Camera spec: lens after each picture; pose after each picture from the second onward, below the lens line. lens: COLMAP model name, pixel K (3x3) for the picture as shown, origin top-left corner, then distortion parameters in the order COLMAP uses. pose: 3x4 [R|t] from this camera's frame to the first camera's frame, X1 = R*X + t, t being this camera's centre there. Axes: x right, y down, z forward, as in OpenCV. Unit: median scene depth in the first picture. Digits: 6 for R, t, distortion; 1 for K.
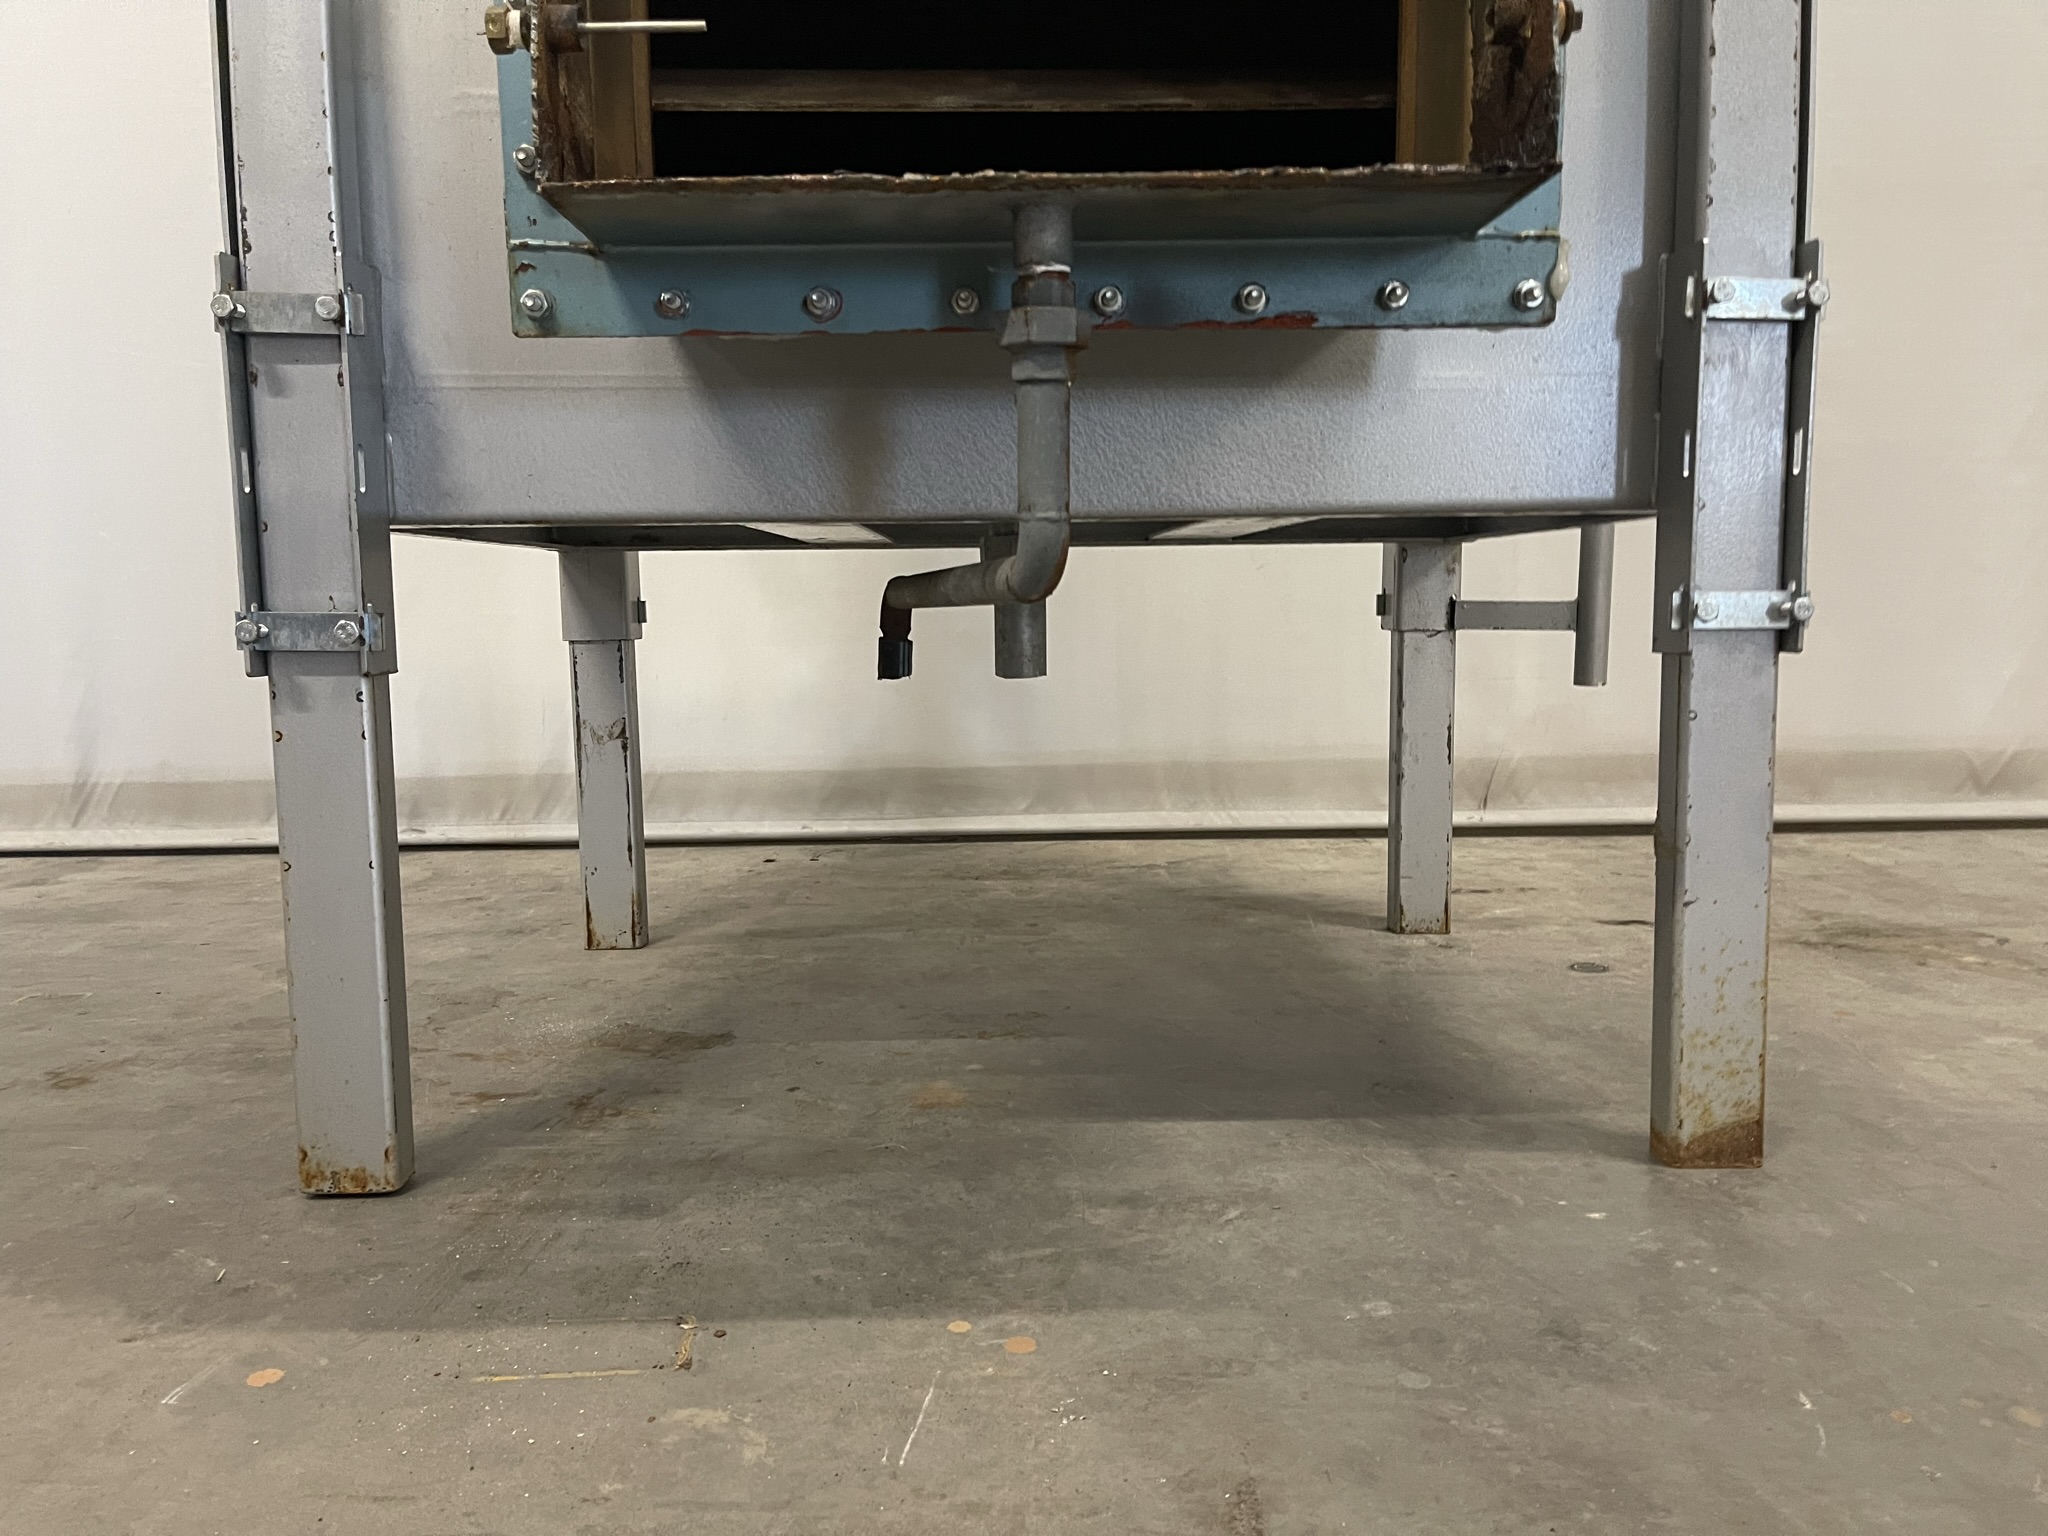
lens RADIAL K [[1547.7, 0, 1030.5], [0, 1547.7, 789.3], [0, 0, 1]] dist [0.057256, -0.080408]
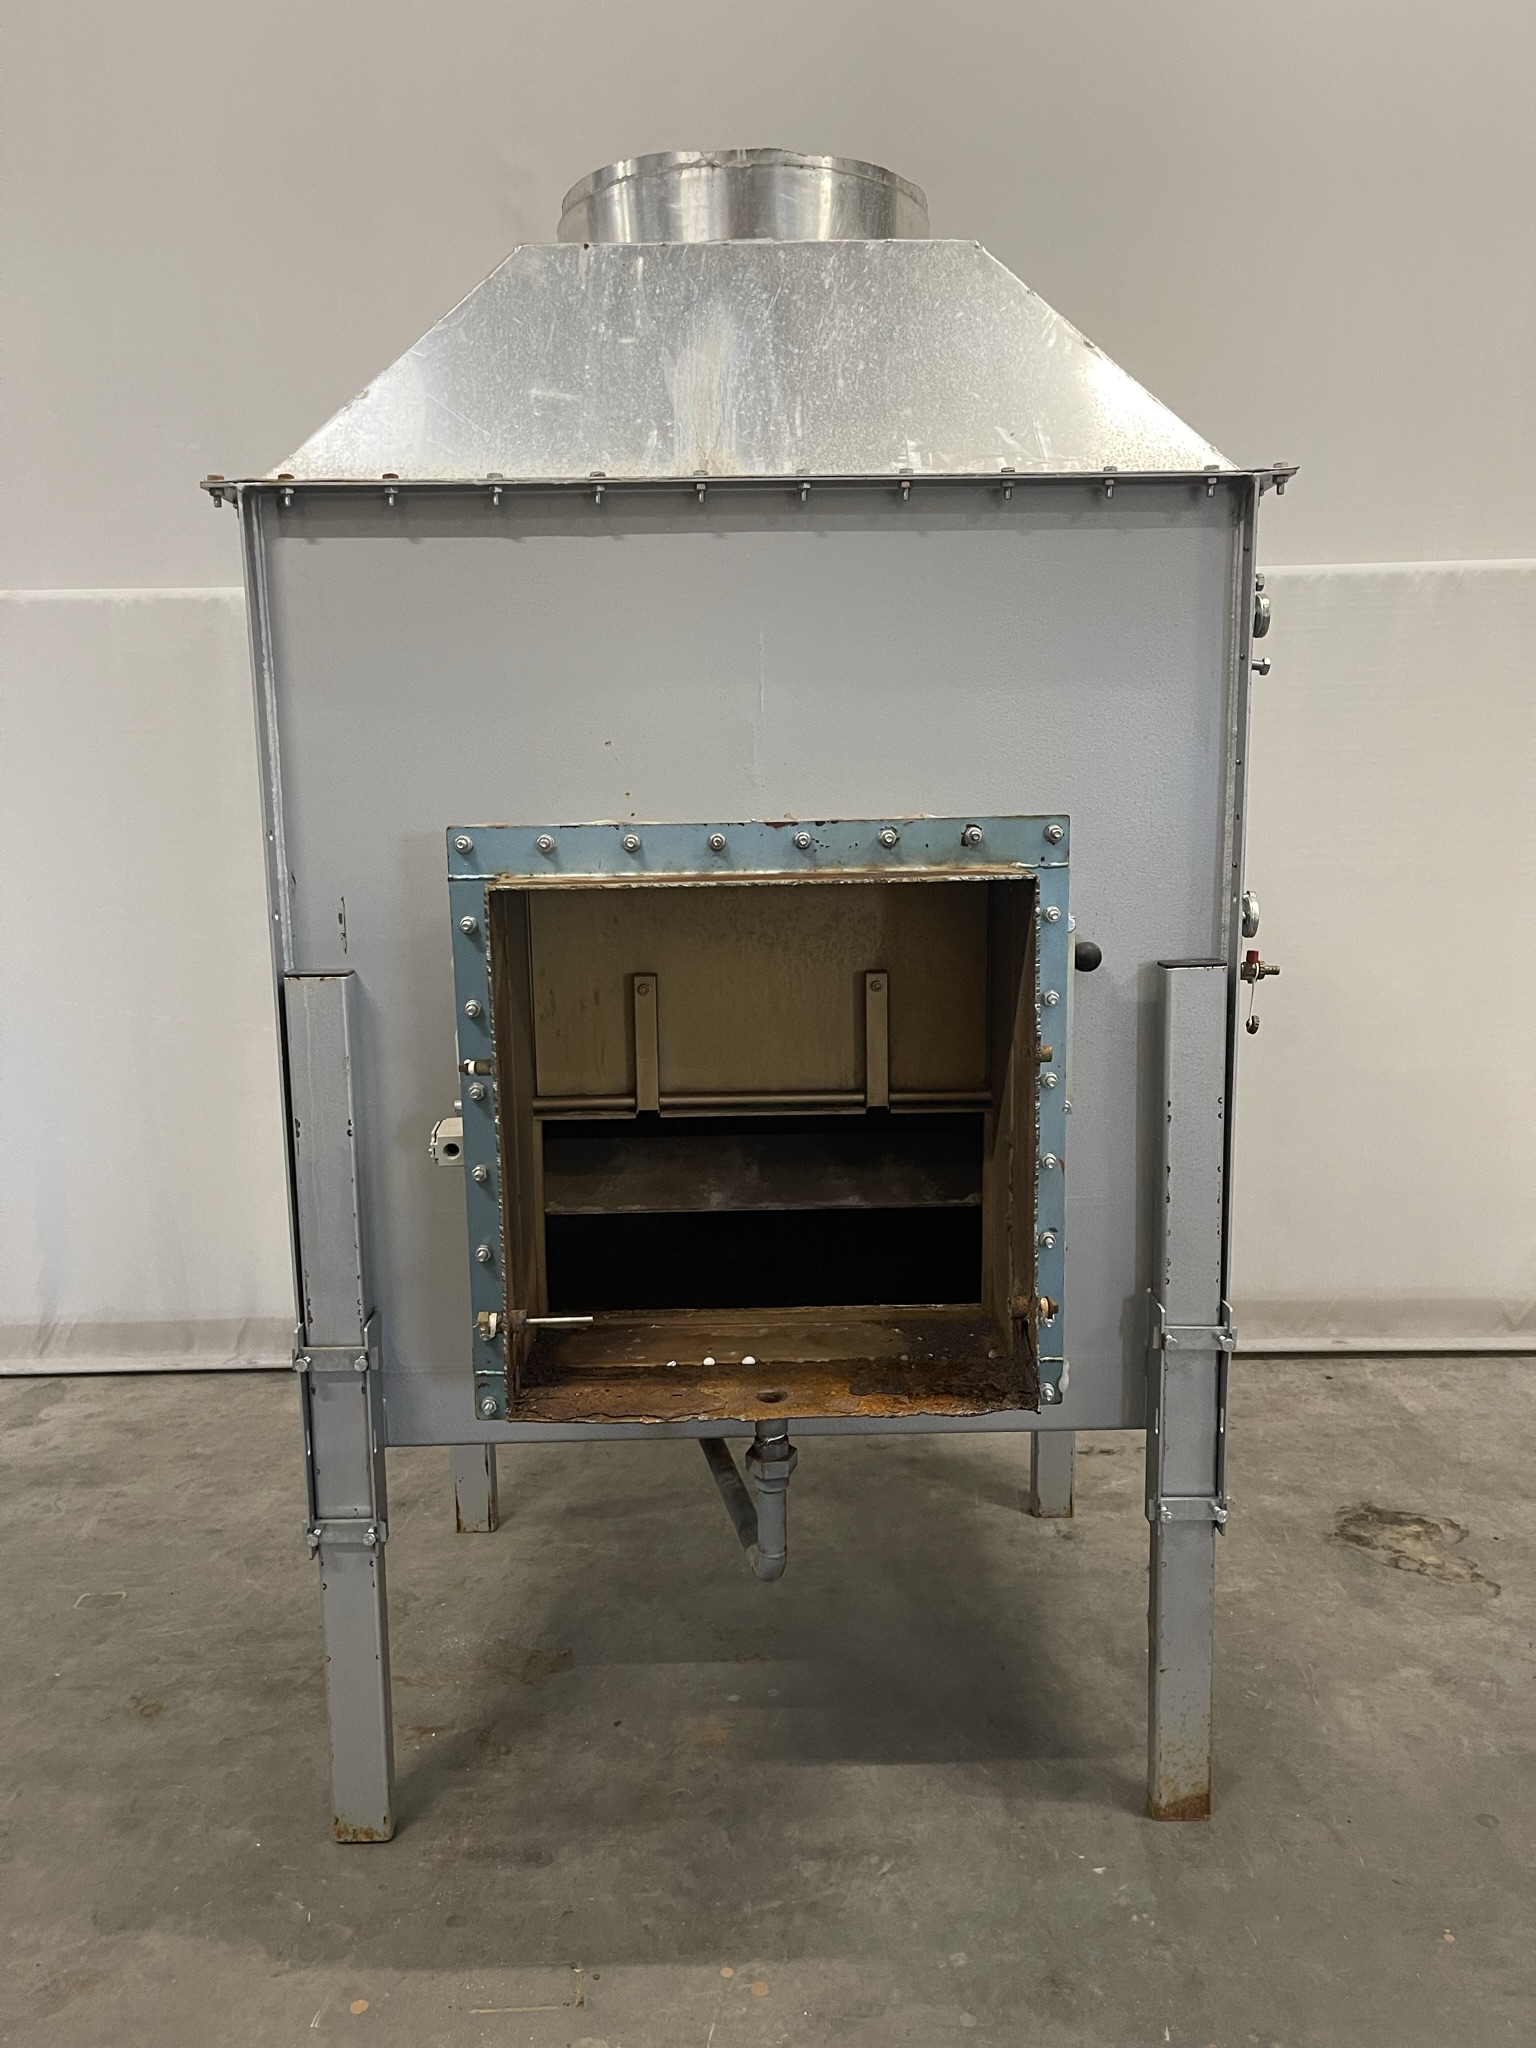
lens RADIAL K [[1547.7, 0, 772.7], [0, 1547.7, 1034.0], [0, 0, 1]] dist [0.057256, -0.080408]
pose [[0.999971, -0.000817, -0.007582, 0.018986], [0.001146, 0.999055, 0.043442, -0.694724], [0.007540, -0.043449, 0.999027, -0.652946]]
